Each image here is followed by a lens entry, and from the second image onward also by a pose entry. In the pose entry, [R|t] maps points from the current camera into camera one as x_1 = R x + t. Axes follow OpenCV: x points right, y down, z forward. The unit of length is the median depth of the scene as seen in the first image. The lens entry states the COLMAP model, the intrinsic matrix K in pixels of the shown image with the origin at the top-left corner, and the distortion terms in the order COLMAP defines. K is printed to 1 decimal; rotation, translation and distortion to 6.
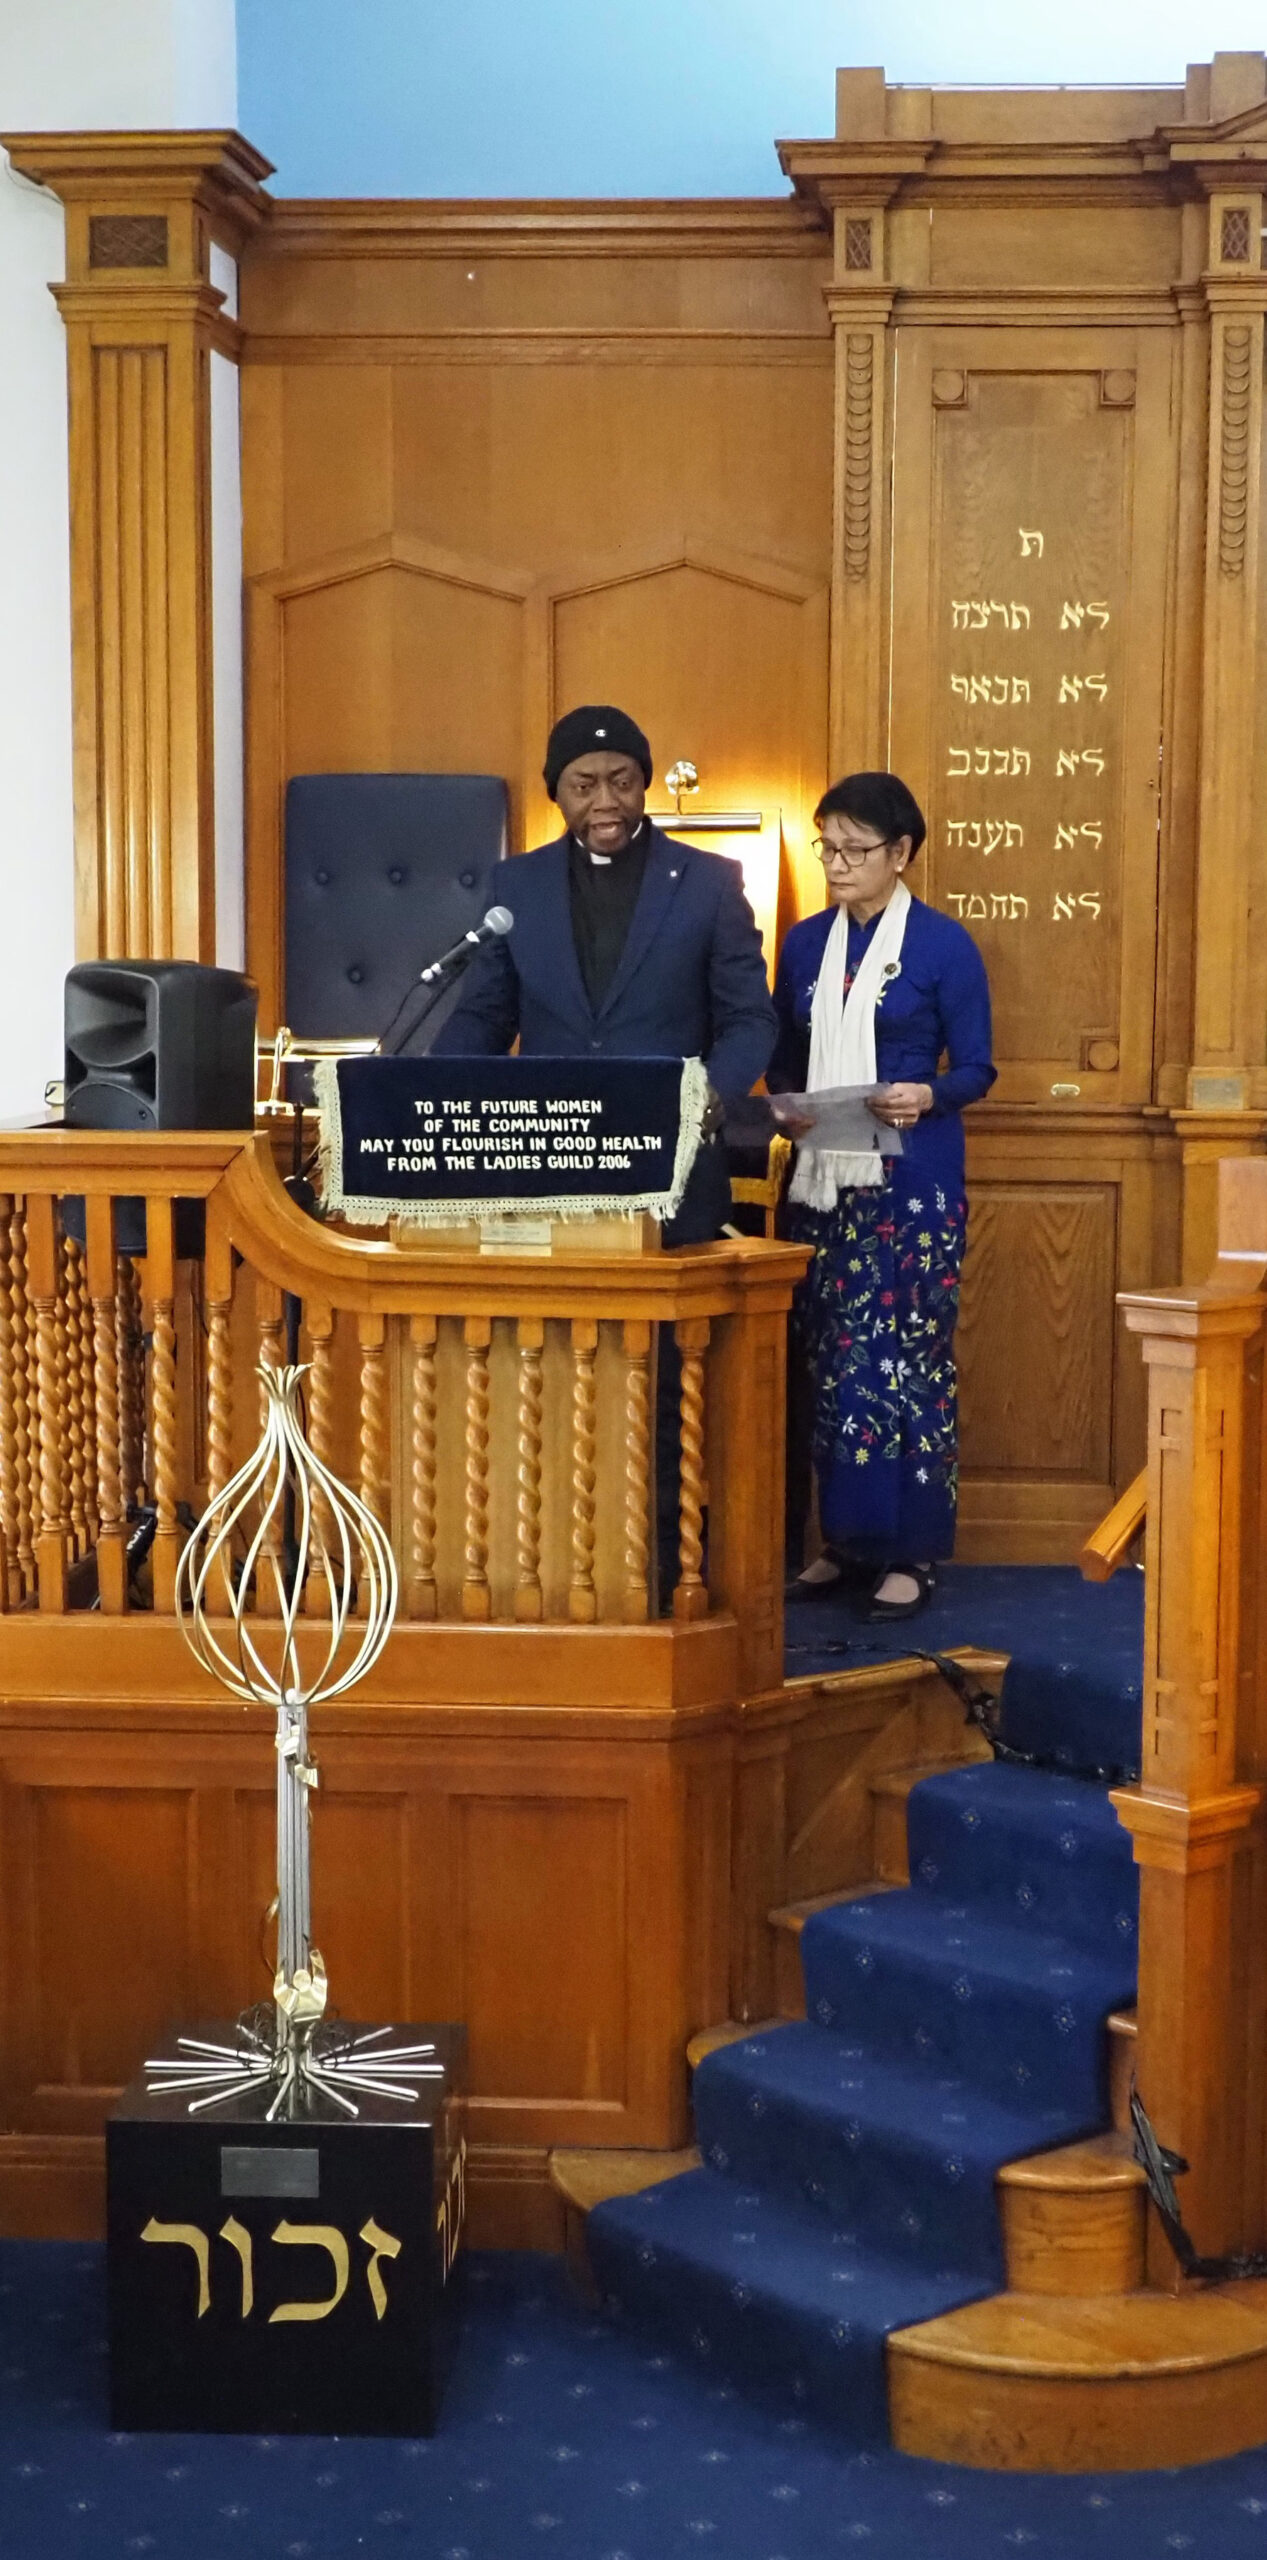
lens RADIAL K [[3643.1, 0, 706.6], [0, 3643.1, 1340.0], [0, 0, 1]] dist [0.004043, 0.000000]
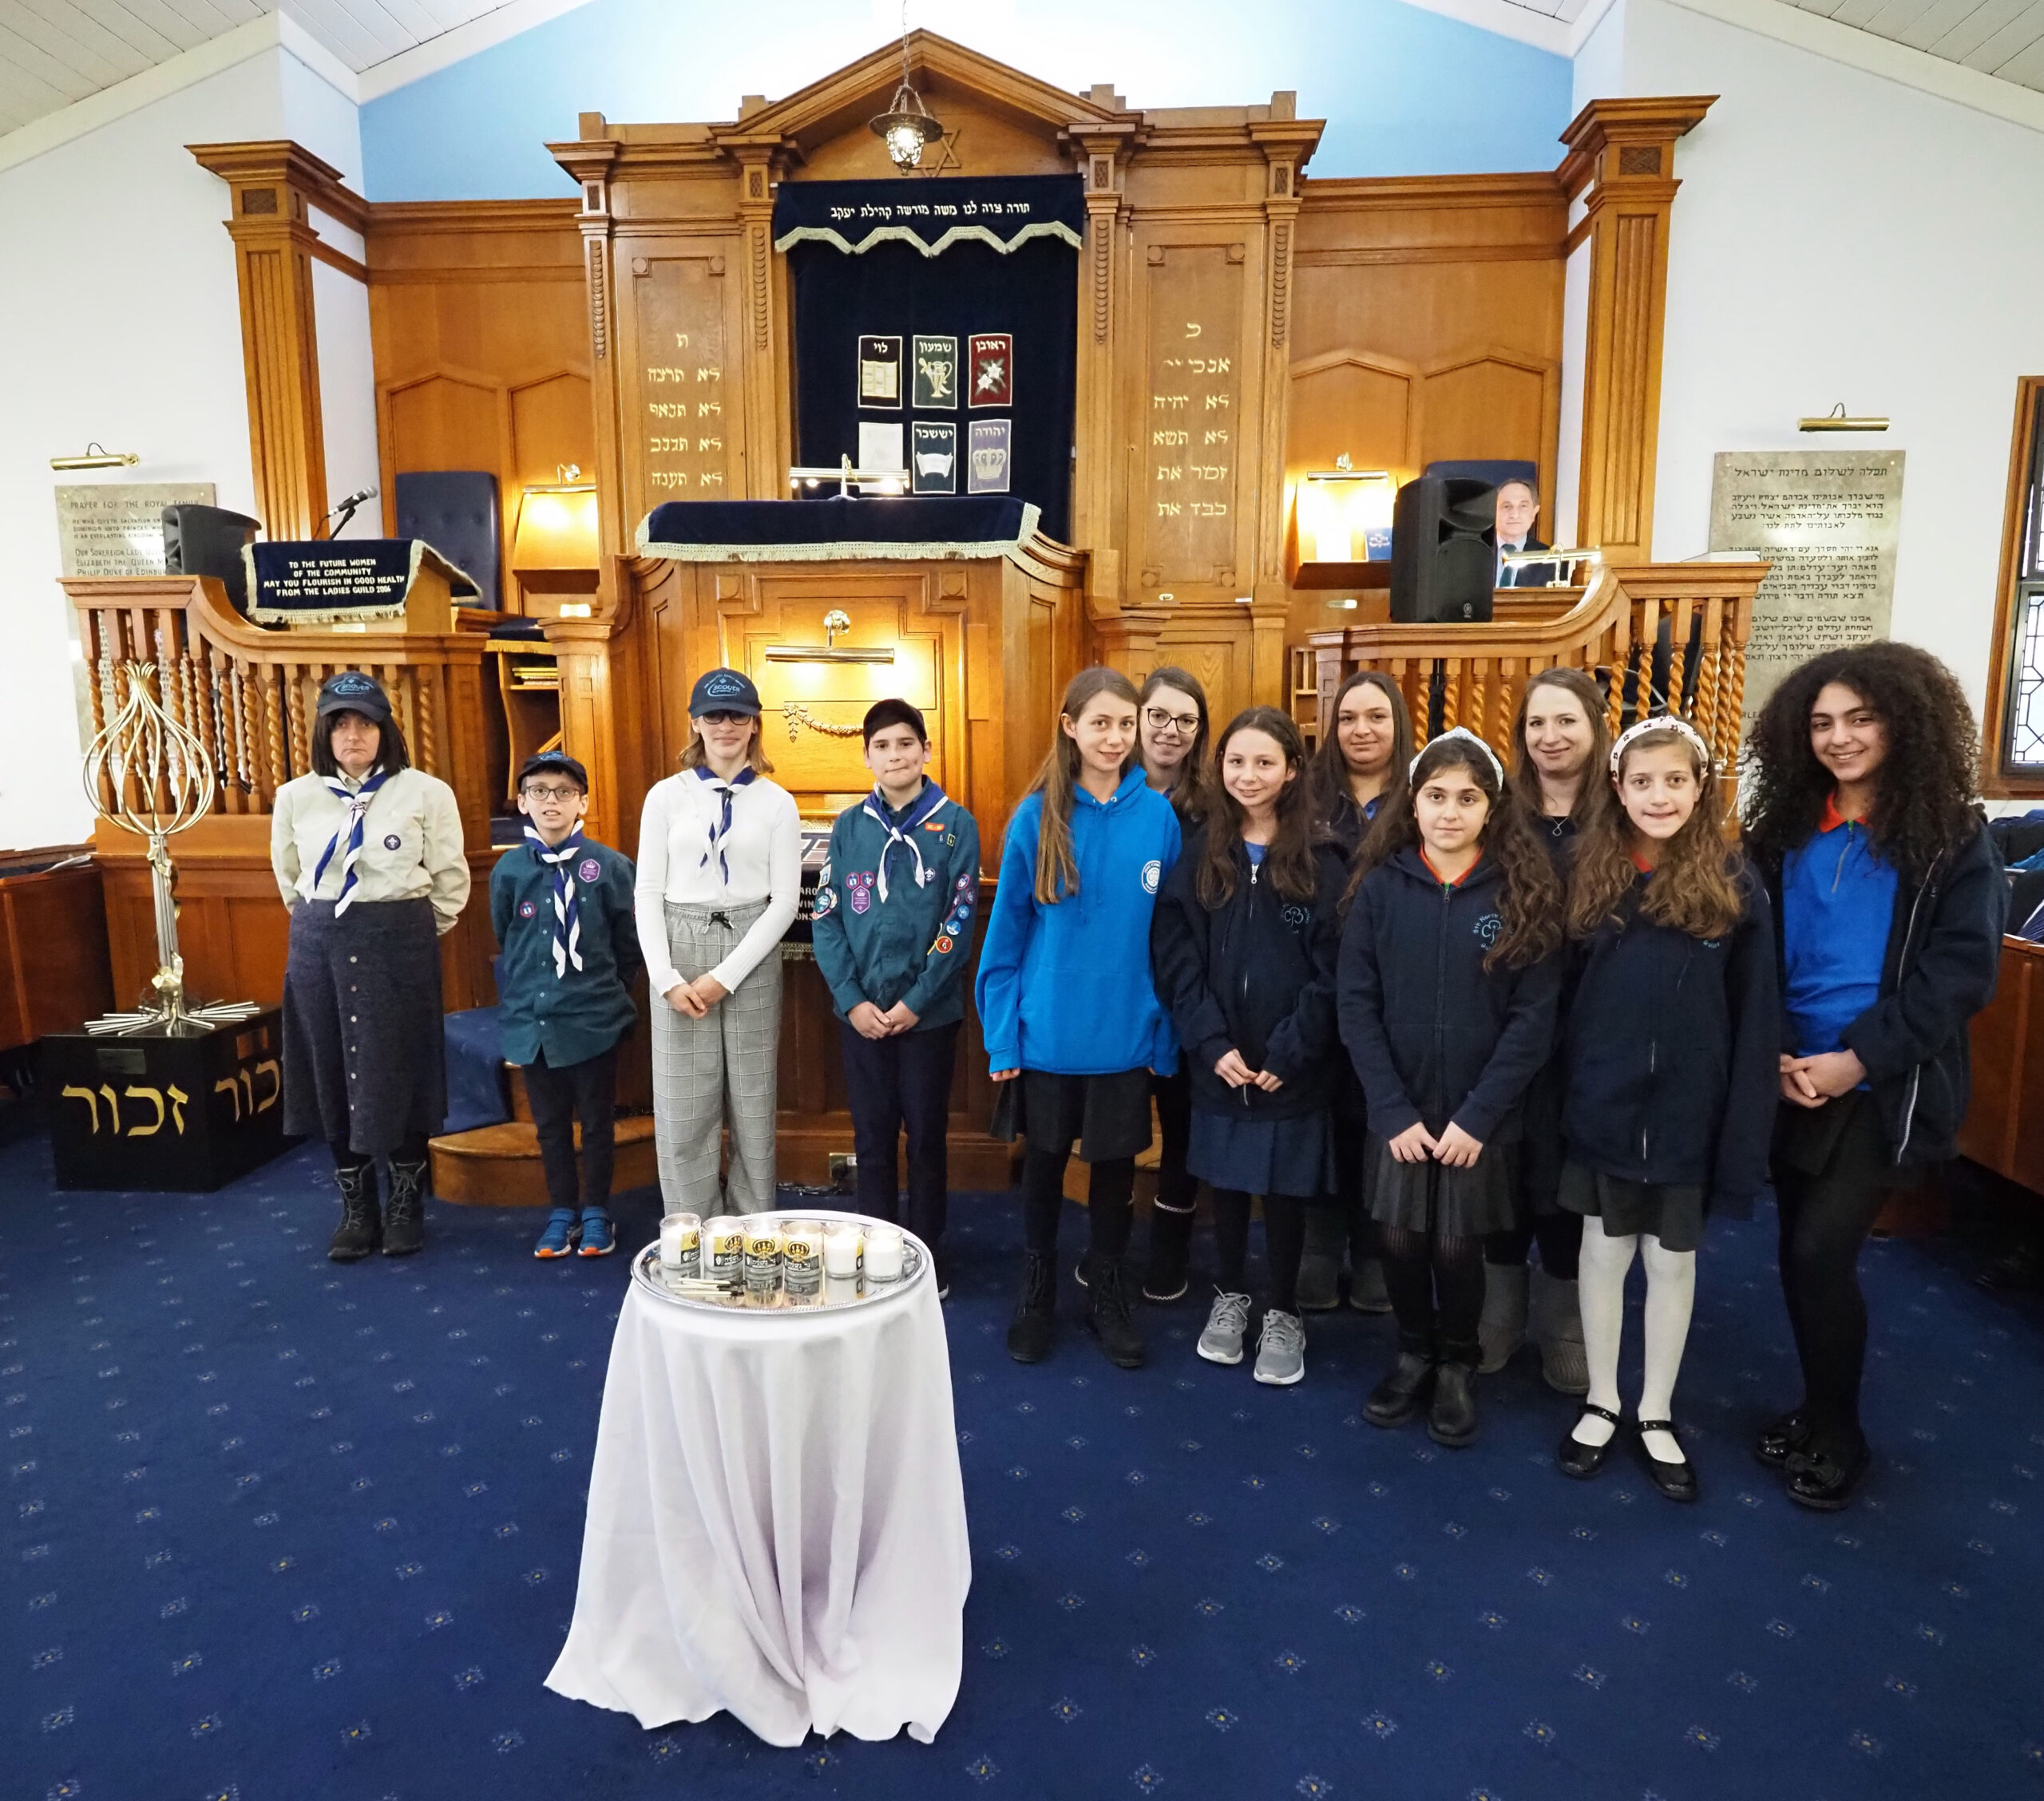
lens RADIAL K [[1314.6, 0, 1031.4], [0, 1314.6, 896.6], [0, 0, 1]] dist [0.001220, -0.005125]
pose [[0.999948, -0.006358, -0.007930, 0.308263], [0.006534, 0.999728, 0.022372, 0.097918], [0.007786, -0.022423, 0.999718, 0.219563]]
